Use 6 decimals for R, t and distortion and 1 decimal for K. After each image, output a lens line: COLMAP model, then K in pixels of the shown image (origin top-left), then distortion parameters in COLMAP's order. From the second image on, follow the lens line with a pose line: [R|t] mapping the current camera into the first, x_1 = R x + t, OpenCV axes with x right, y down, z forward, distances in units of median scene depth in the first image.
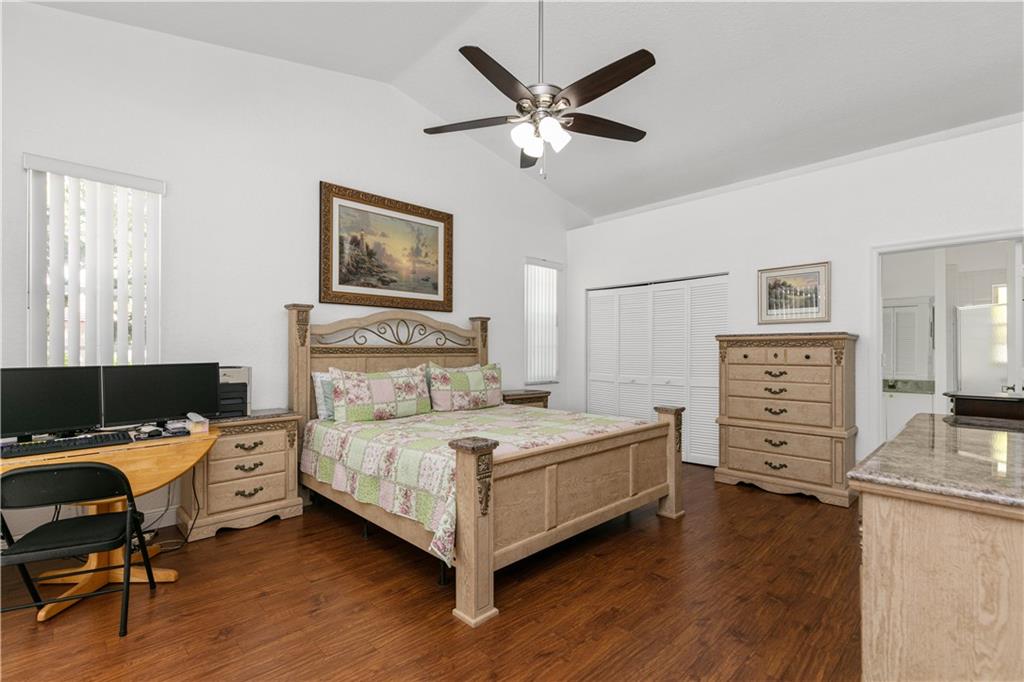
lens RADIAL K [[464.6, 0, 508.4], [0, 464.6, 346.8], [0, 0, 1]] dist [0.009231, -0.001516]
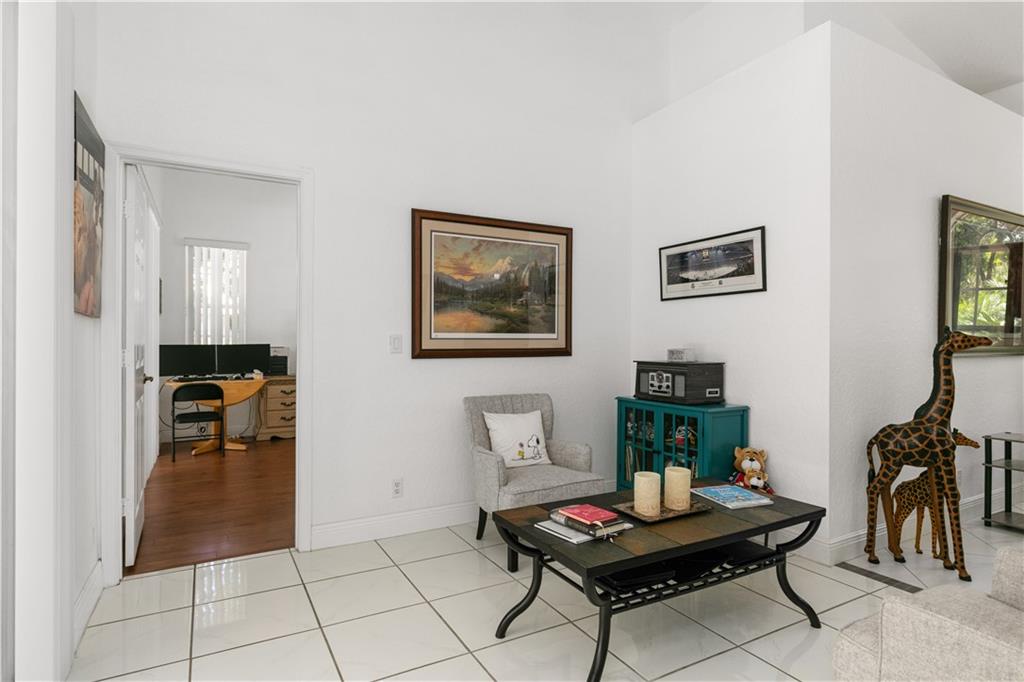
lens RADIAL K [[561.2, 0, 517.2], [0, 561.2, 342.5], [0, 0, 1]] dist [0.003707, -0.000839]
pose [[0.969775, 0.003974, -0.243969, 0.777583], [-0.002878, 0.999984, 0.004846, 0.013103], [0.243985, -0.003997, 0.969771, -0.820608]]
